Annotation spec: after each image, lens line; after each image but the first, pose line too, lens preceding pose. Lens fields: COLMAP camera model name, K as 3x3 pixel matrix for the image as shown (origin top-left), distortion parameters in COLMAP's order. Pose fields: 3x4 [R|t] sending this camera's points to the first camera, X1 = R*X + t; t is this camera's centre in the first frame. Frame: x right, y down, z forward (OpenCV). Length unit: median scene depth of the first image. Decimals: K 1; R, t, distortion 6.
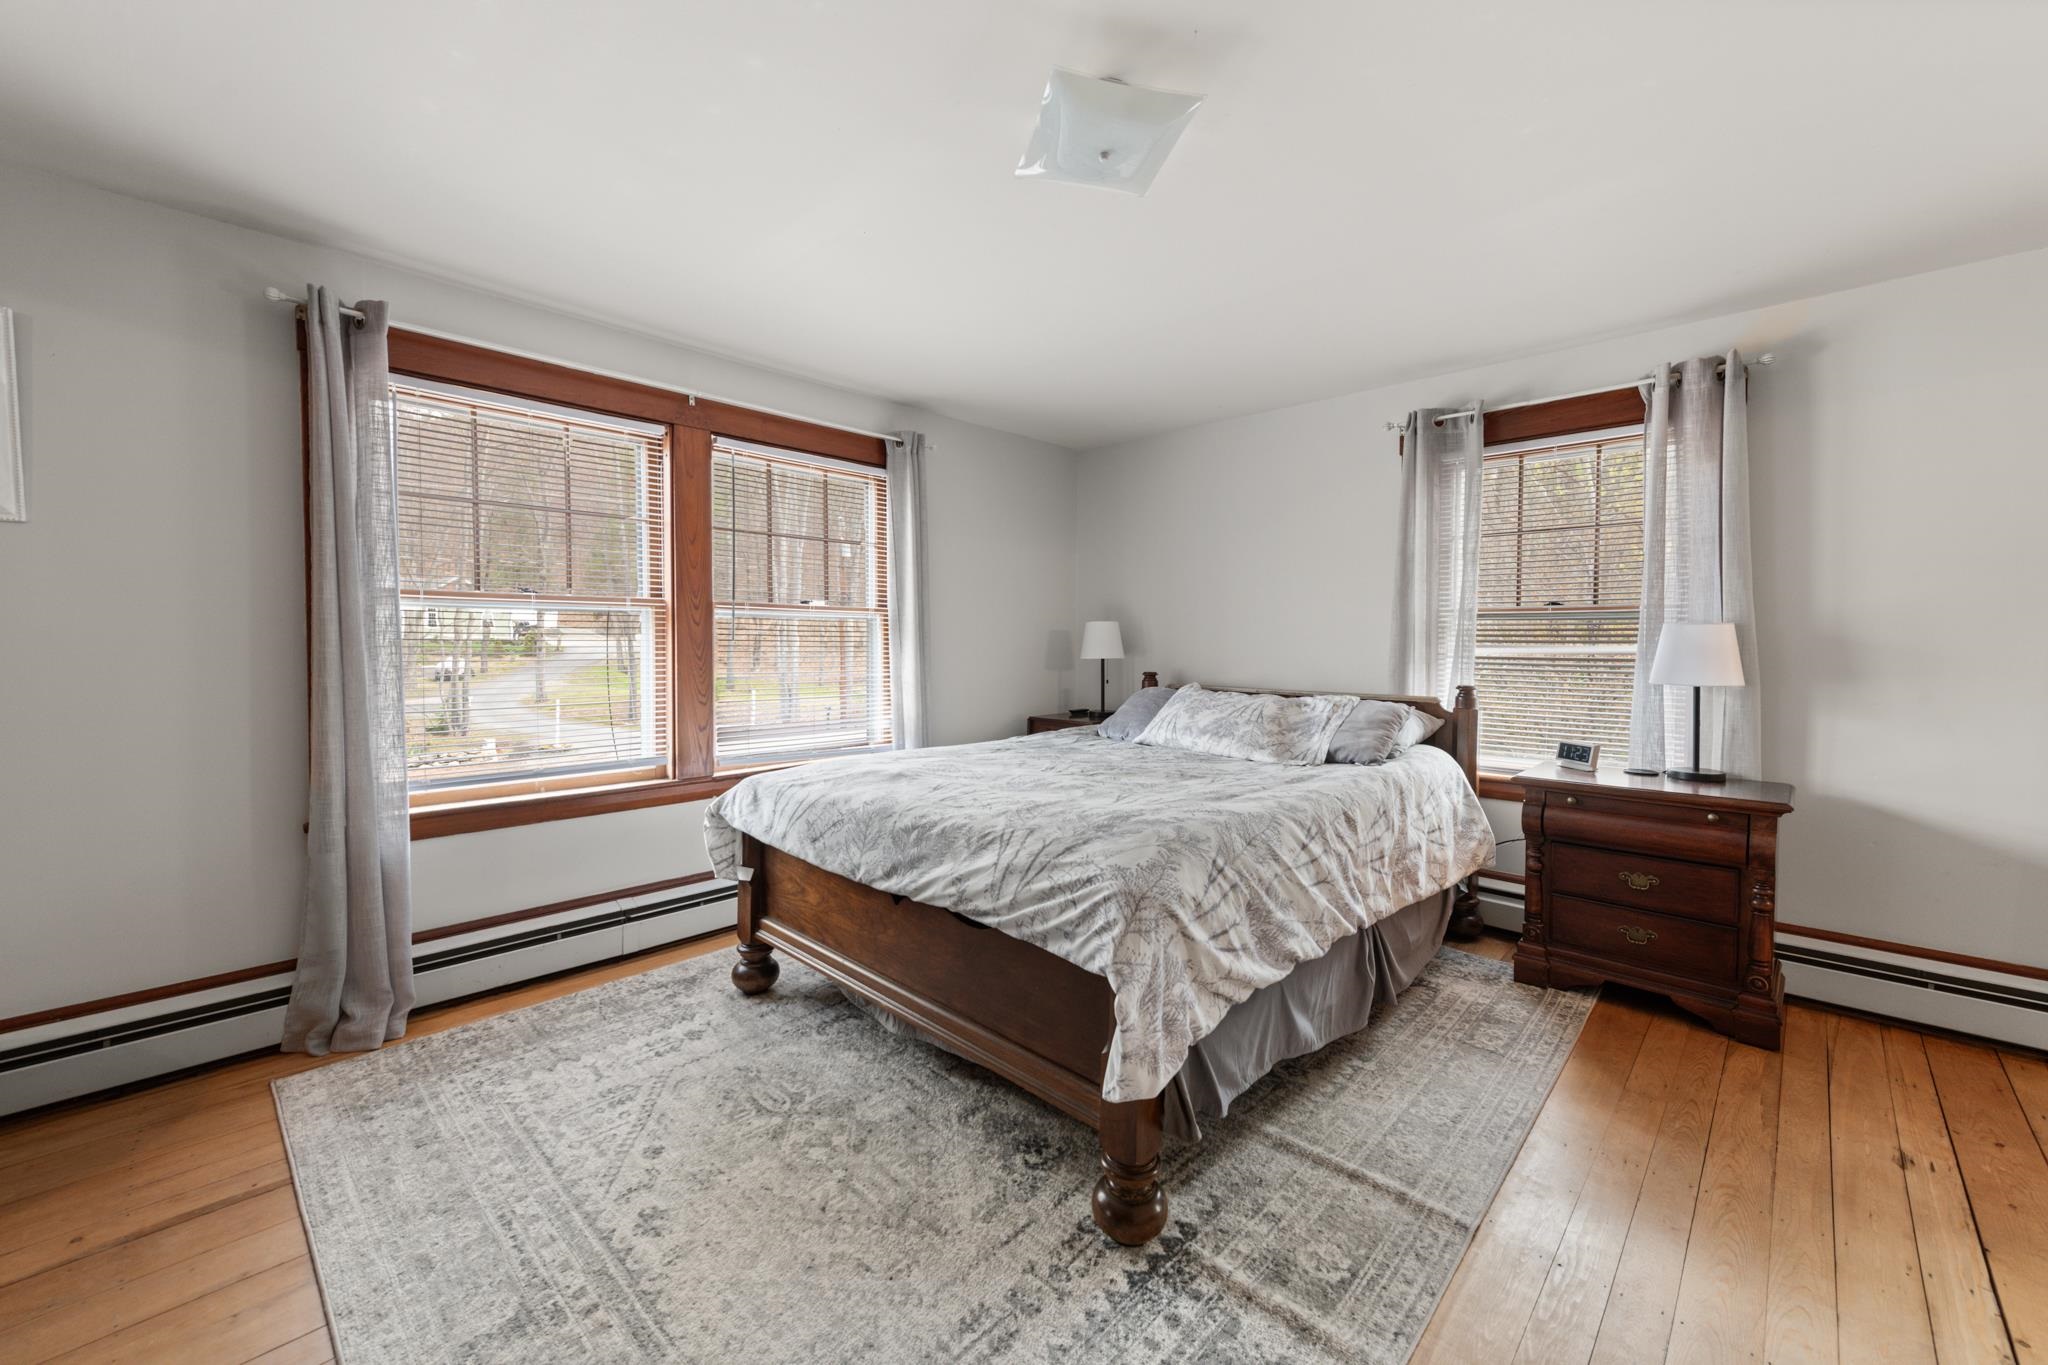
lens RADIAL K [[804.7, 0, 1021.0], [0, 804.7, 657.4], [0, 0, 1]] dist [-0.000555, -0.000073]
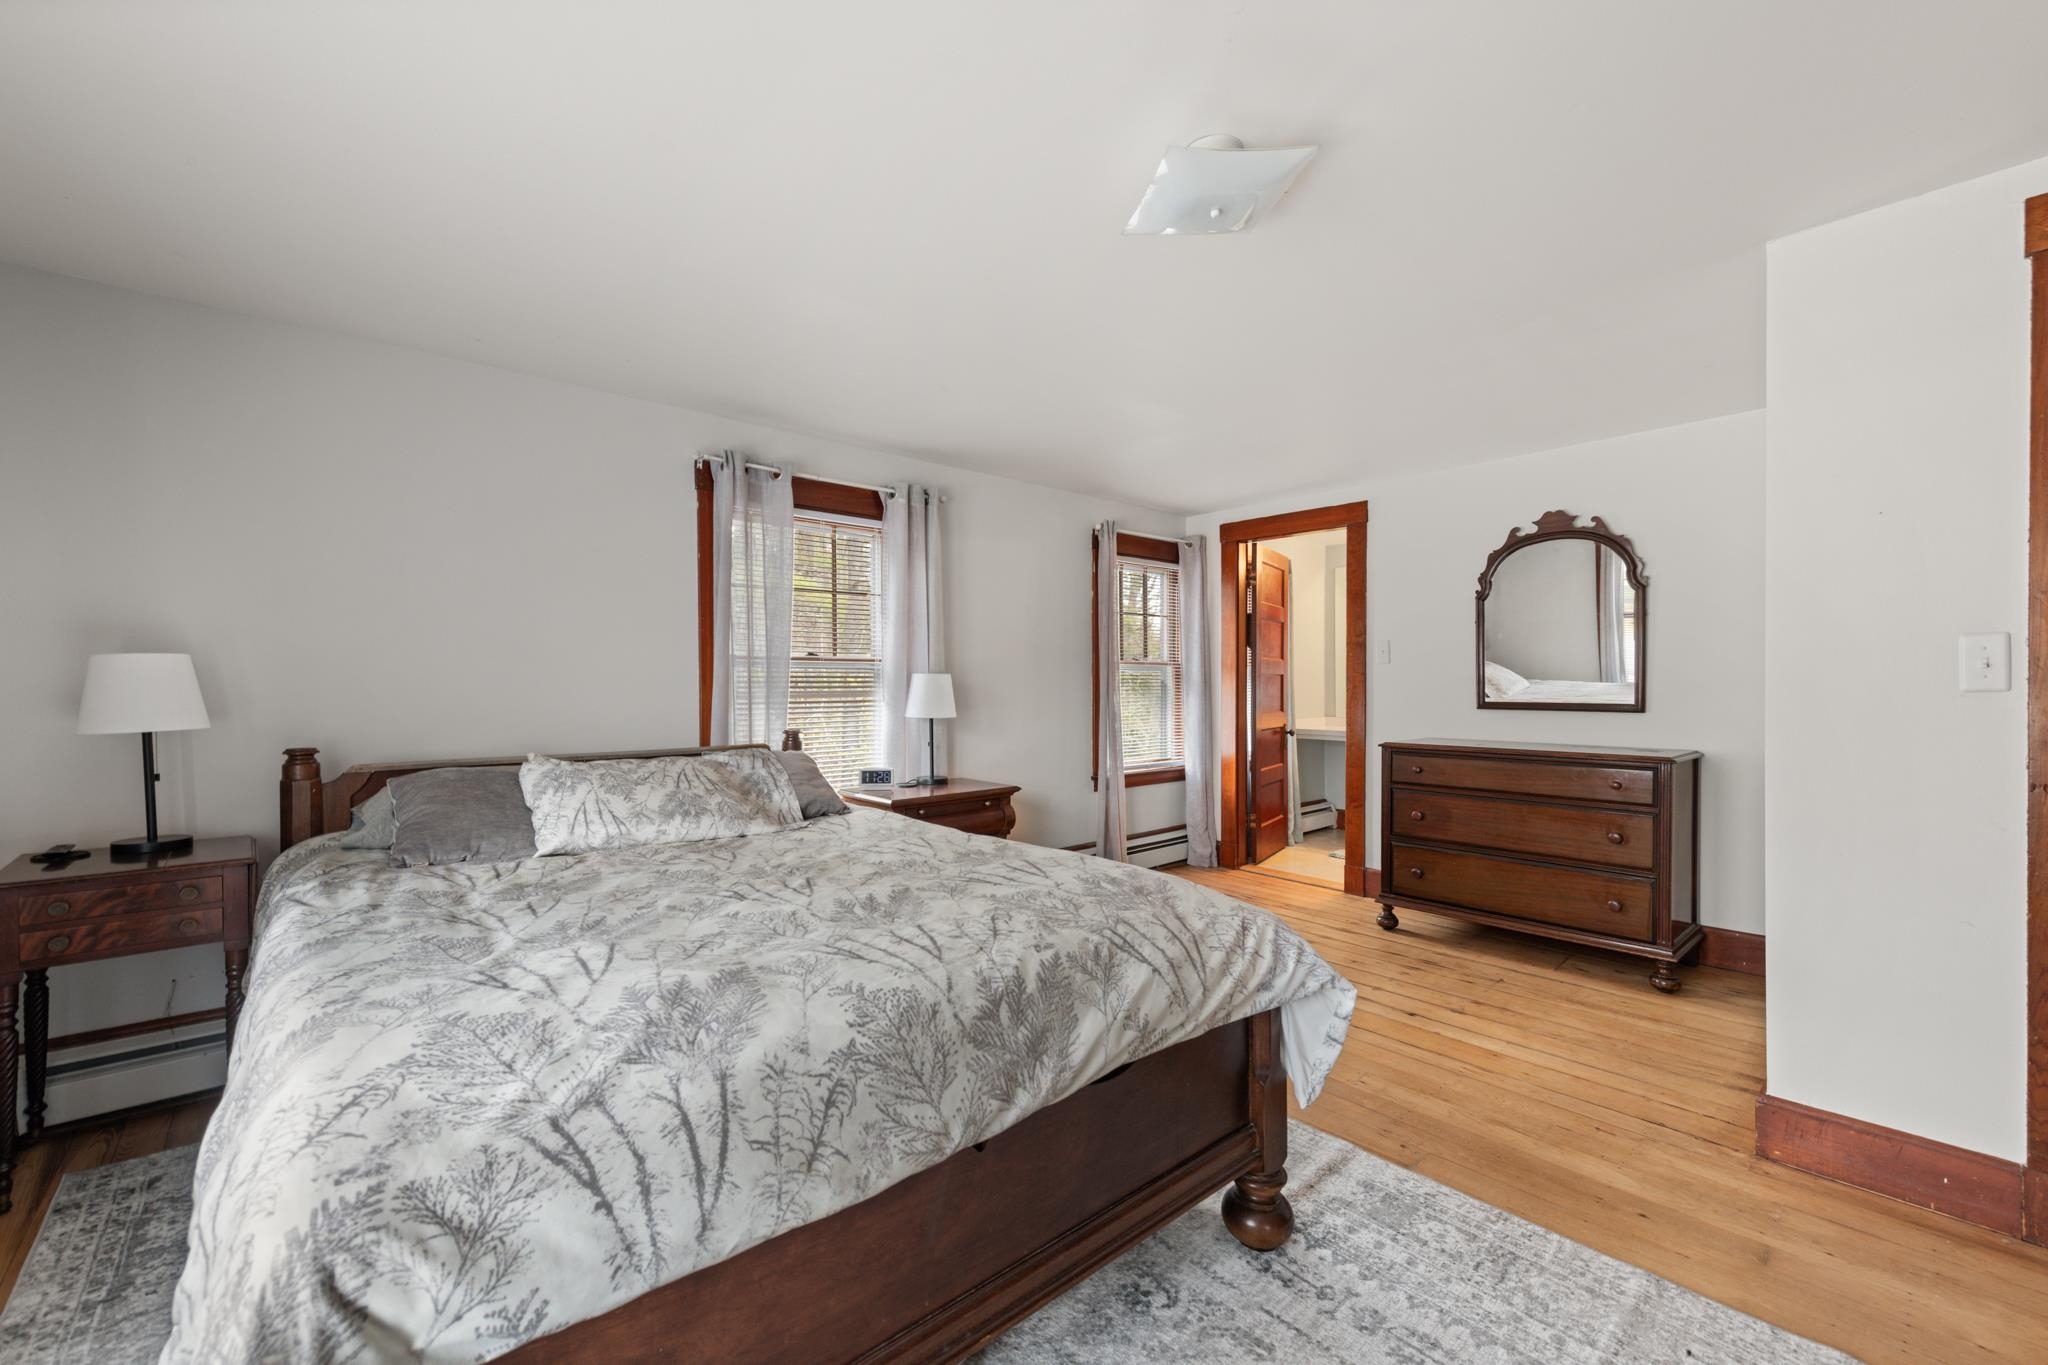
lens RADIAL K [[823.0, 0, 1024.0], [0, 823.0, 682.5], [0, 0, 1]] dist [0.001345, 0.000068]
pose [[0.076344, -0.004532, 0.997071, -0.743538], [0.023755, 0.999714, 0.002725, -0.033388], [-0.996799, 0.023477, 0.076430, 0.910065]]
